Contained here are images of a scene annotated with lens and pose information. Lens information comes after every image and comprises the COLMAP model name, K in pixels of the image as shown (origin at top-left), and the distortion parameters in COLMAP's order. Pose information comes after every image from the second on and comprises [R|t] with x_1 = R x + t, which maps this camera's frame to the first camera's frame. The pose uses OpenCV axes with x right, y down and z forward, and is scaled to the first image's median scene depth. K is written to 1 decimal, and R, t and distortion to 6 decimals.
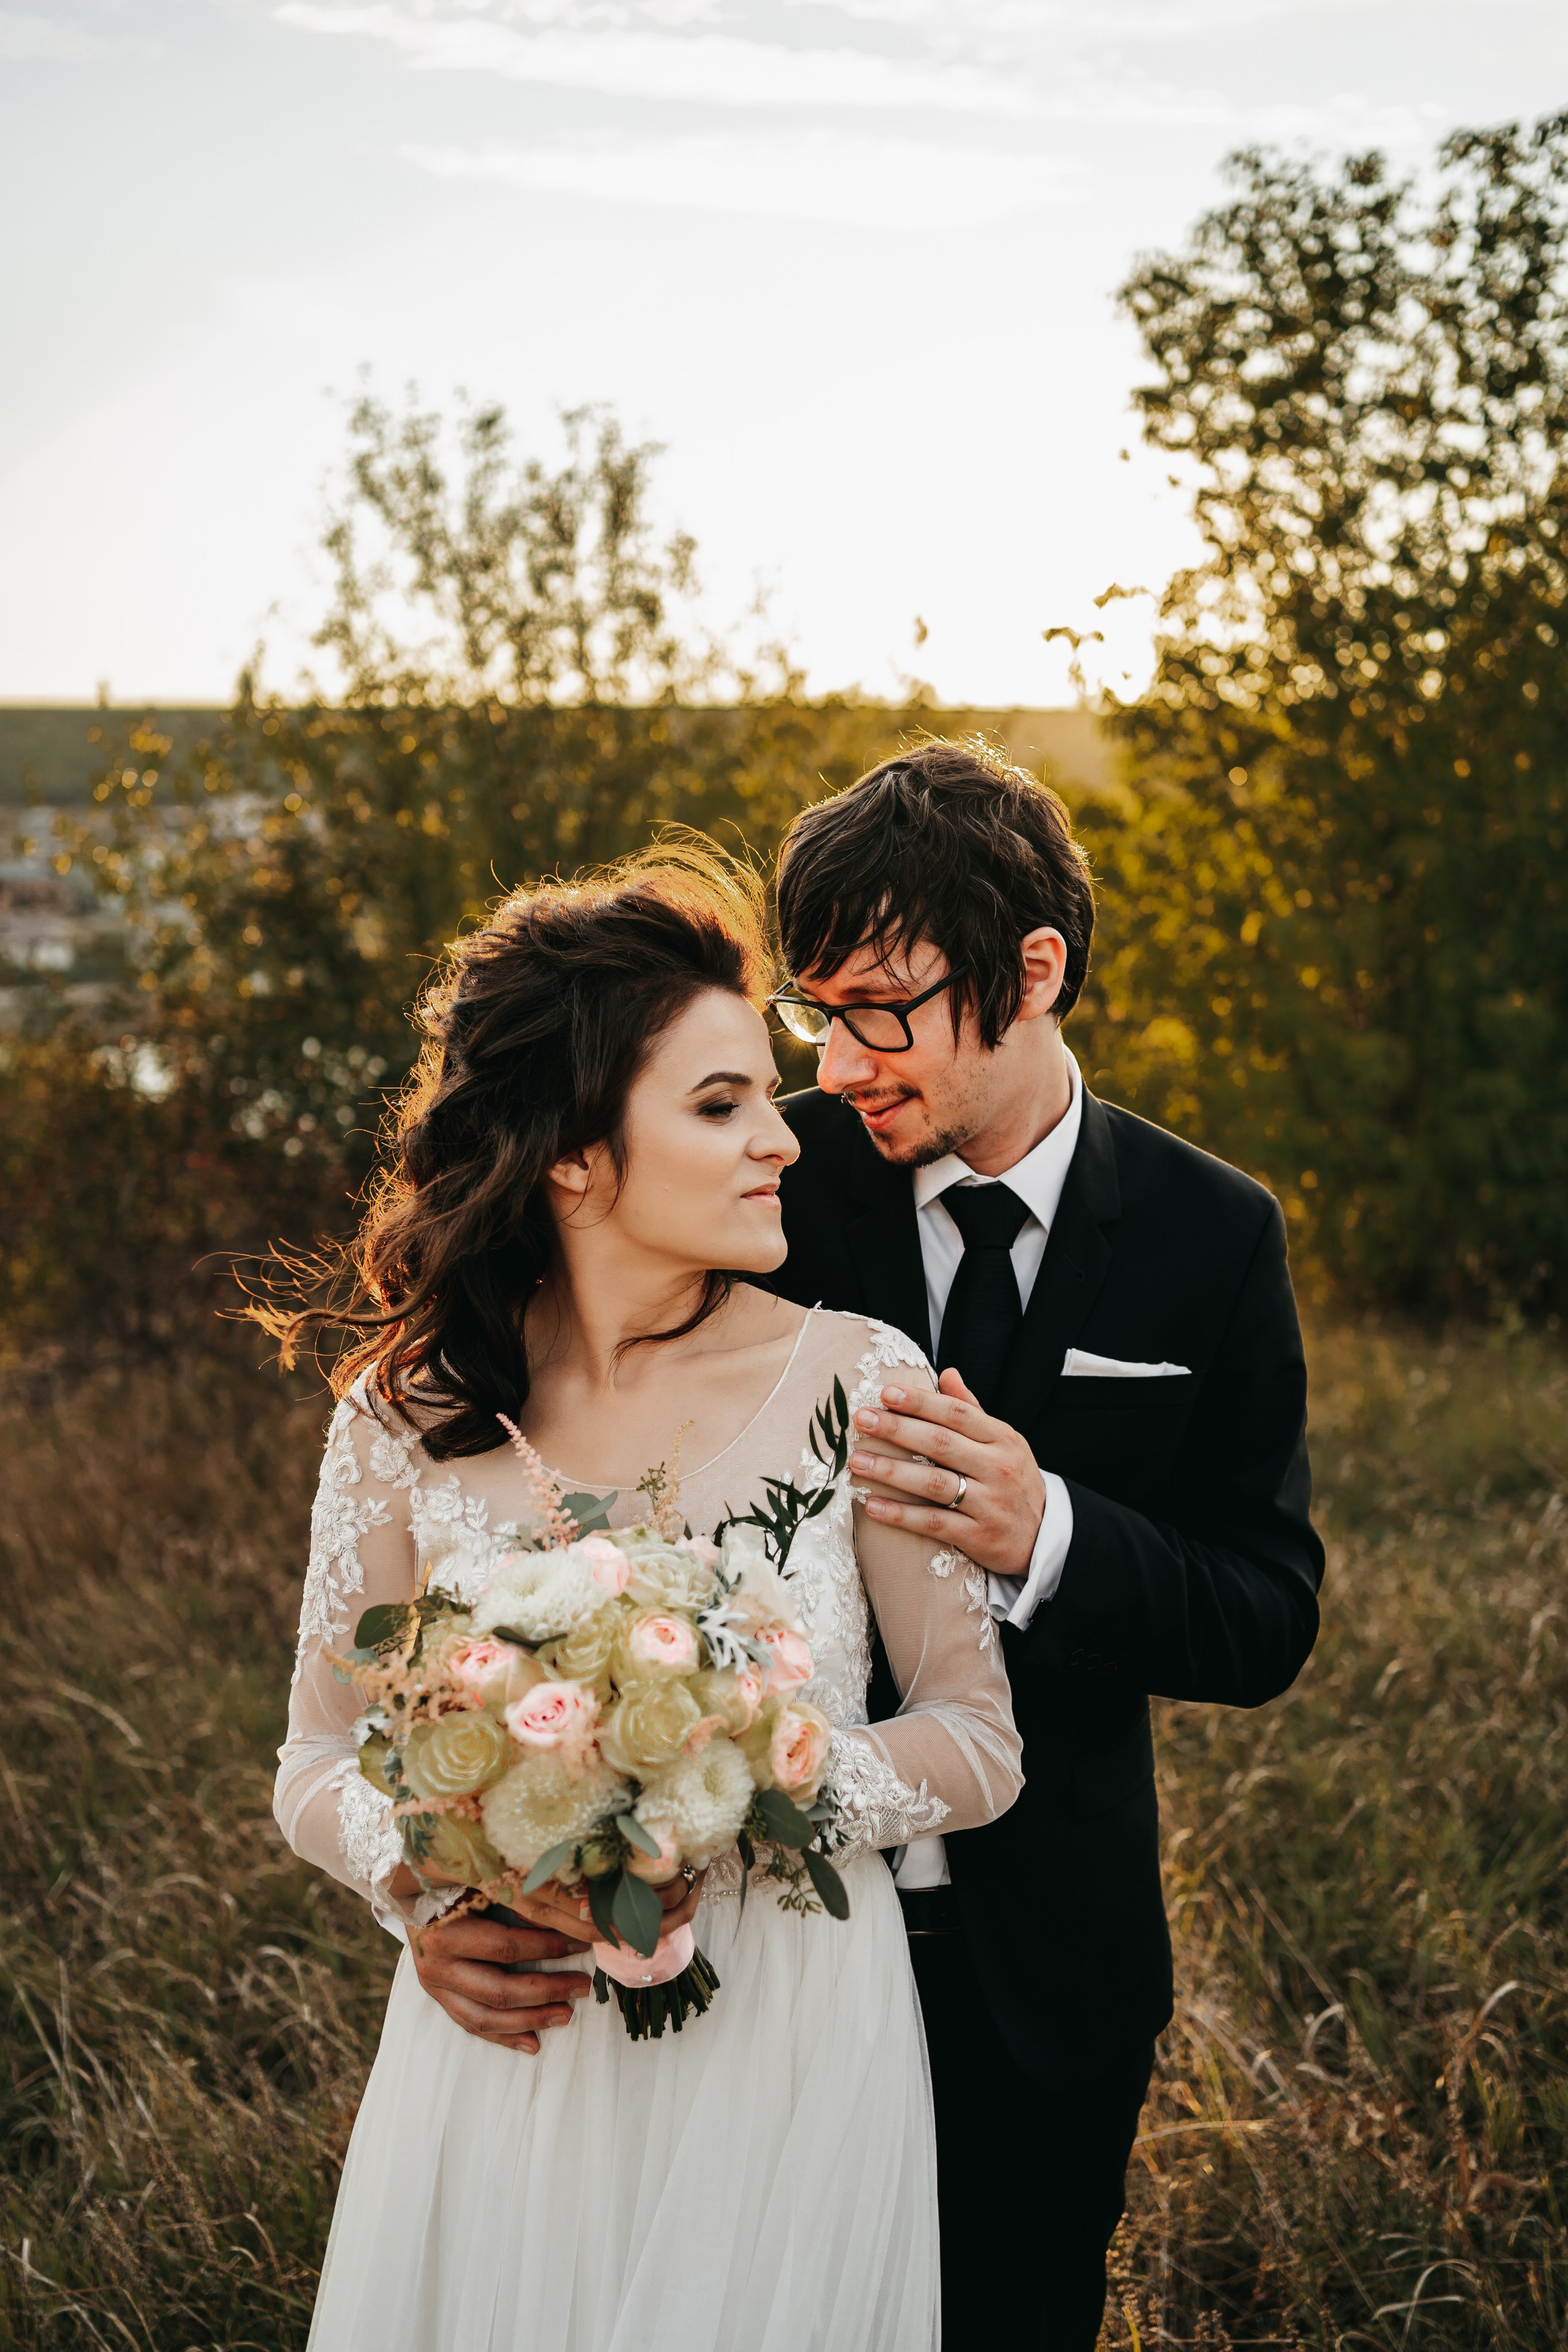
lens RADIAL K [[2282.7, 0, 775.8], [0, 2282.7, 1181.0], [0, 0, 1]] dist [-0.033549, 0.000000]
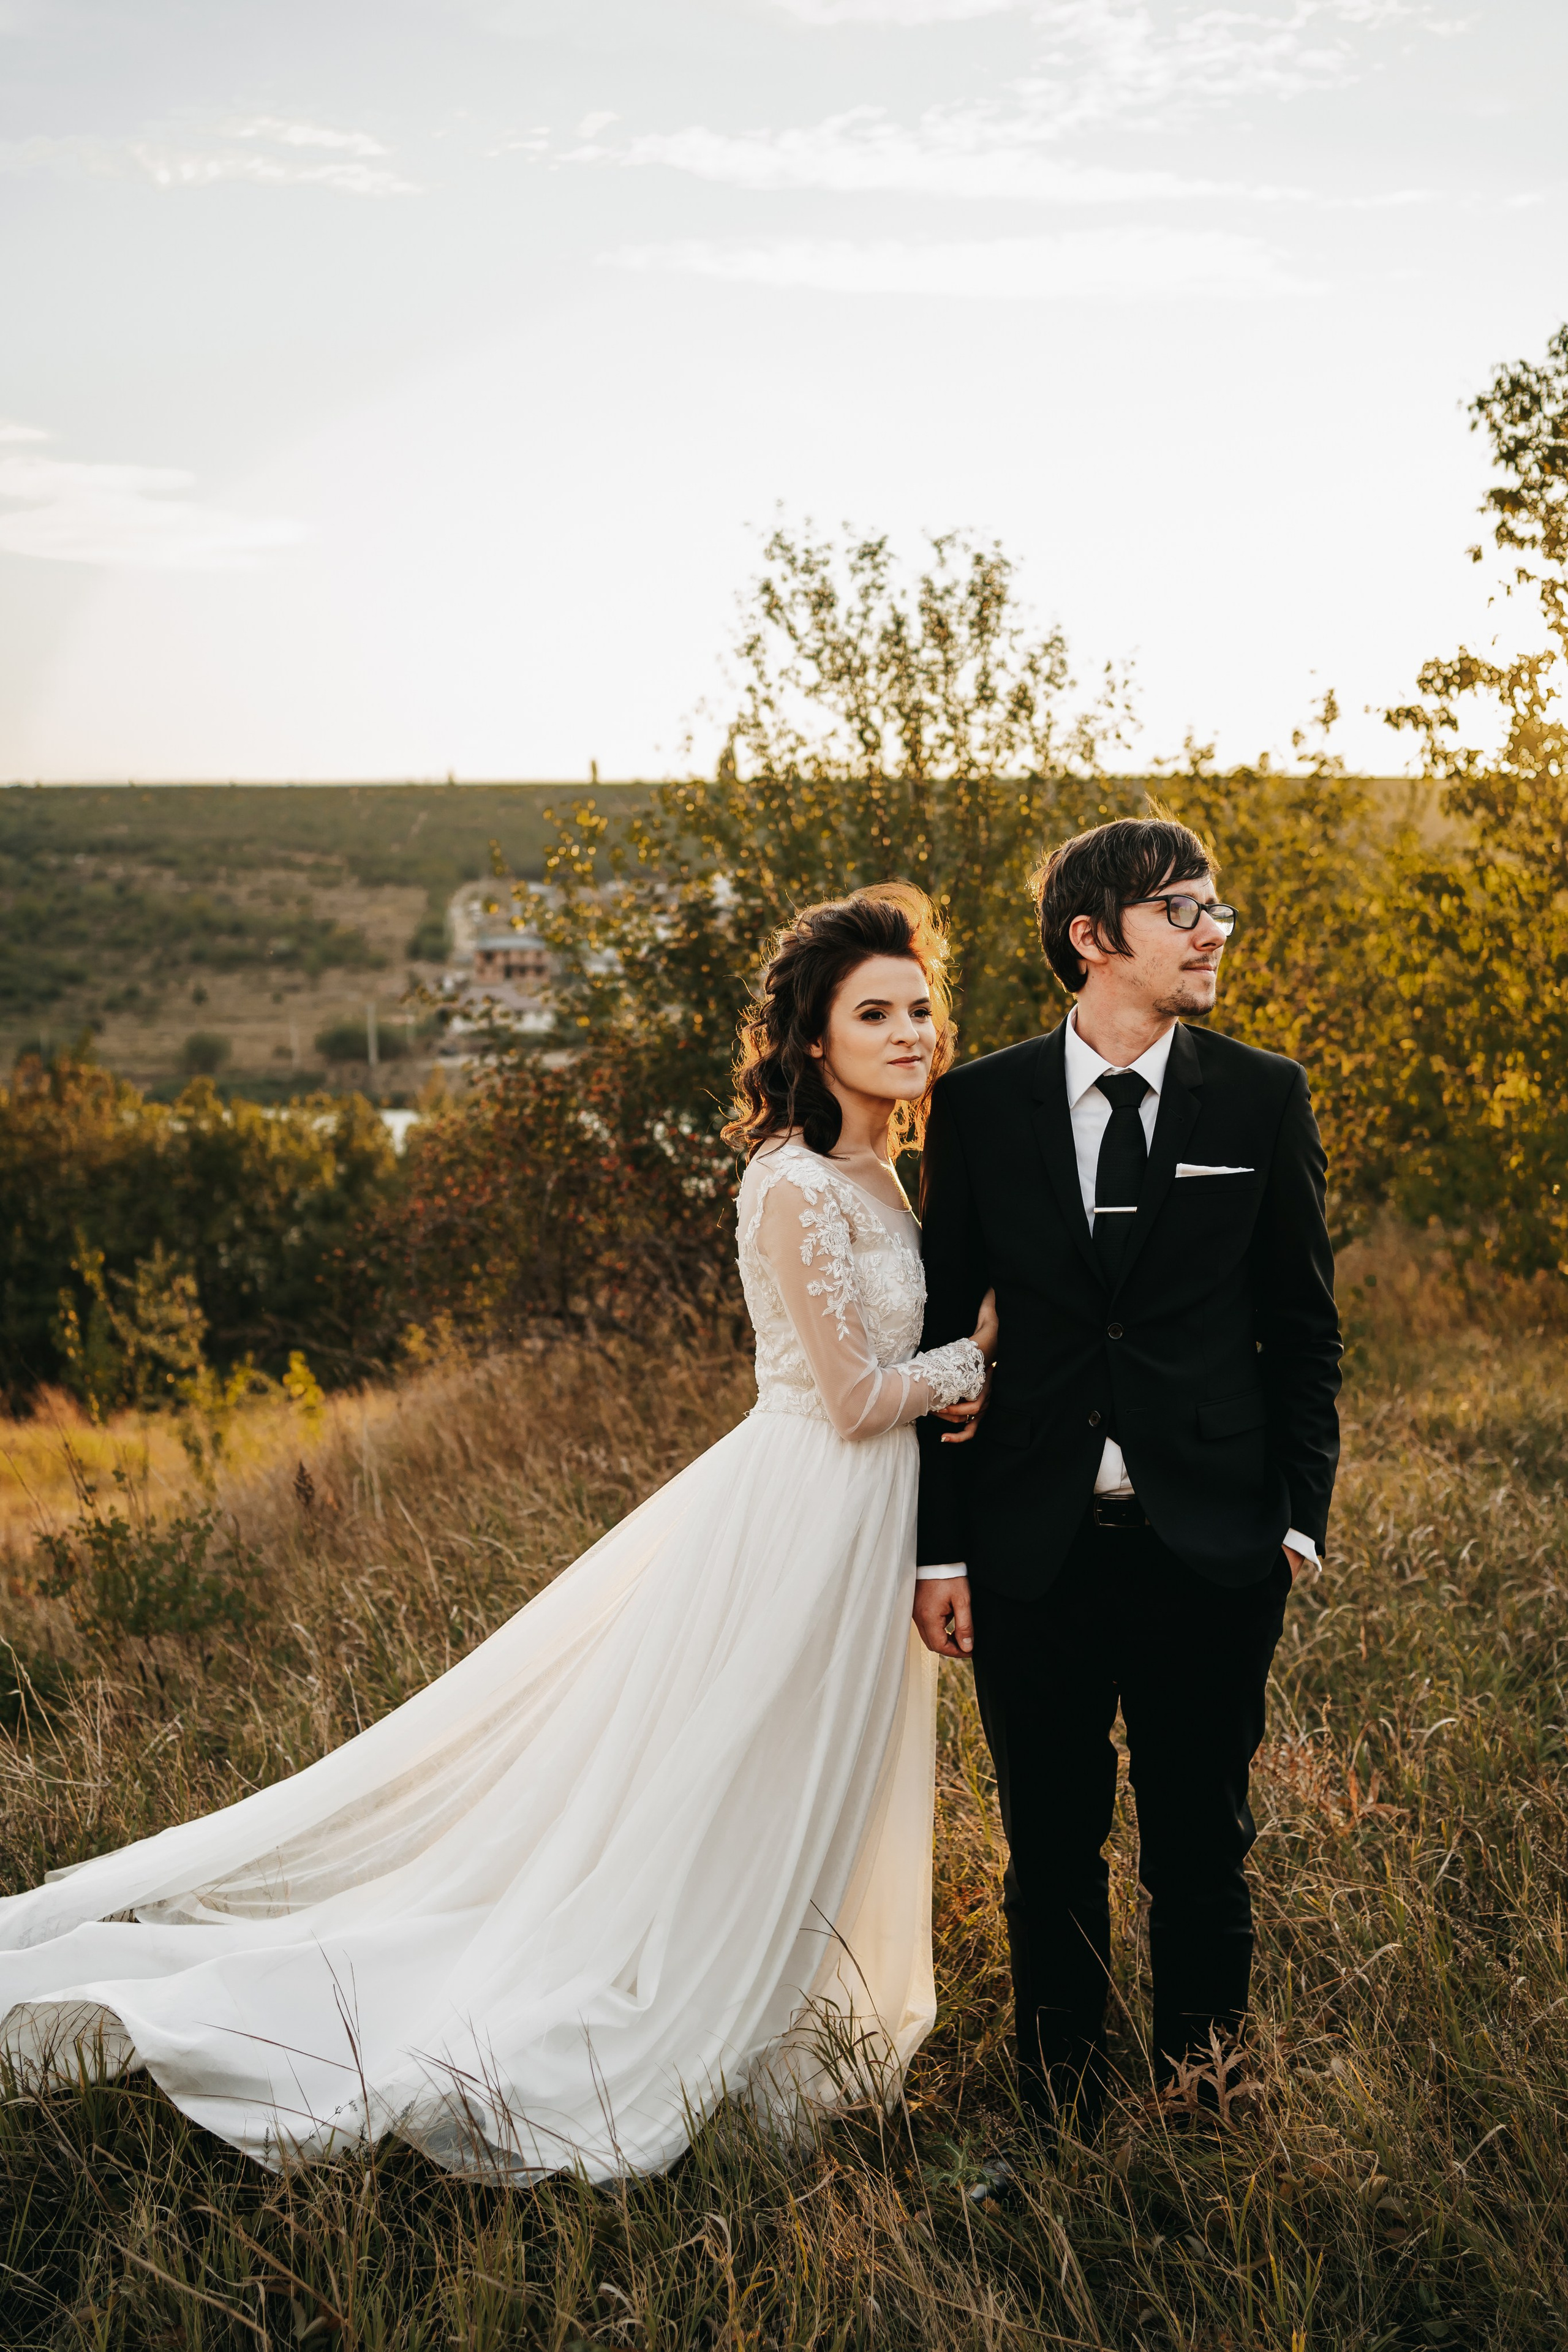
lens RADIAL K [[2282.7, 0, 782.3], [0, 2282.7, 1173.5], [0, 0, 1]] dist [-0.033549, 0.000000]
pose [[0.979872, 0.021911, -0.198421, 0.060673], [-0.029314, 0.998976, -0.034450, 0.028303], [0.197463, 0.039573, 0.979511, -0.136438]]
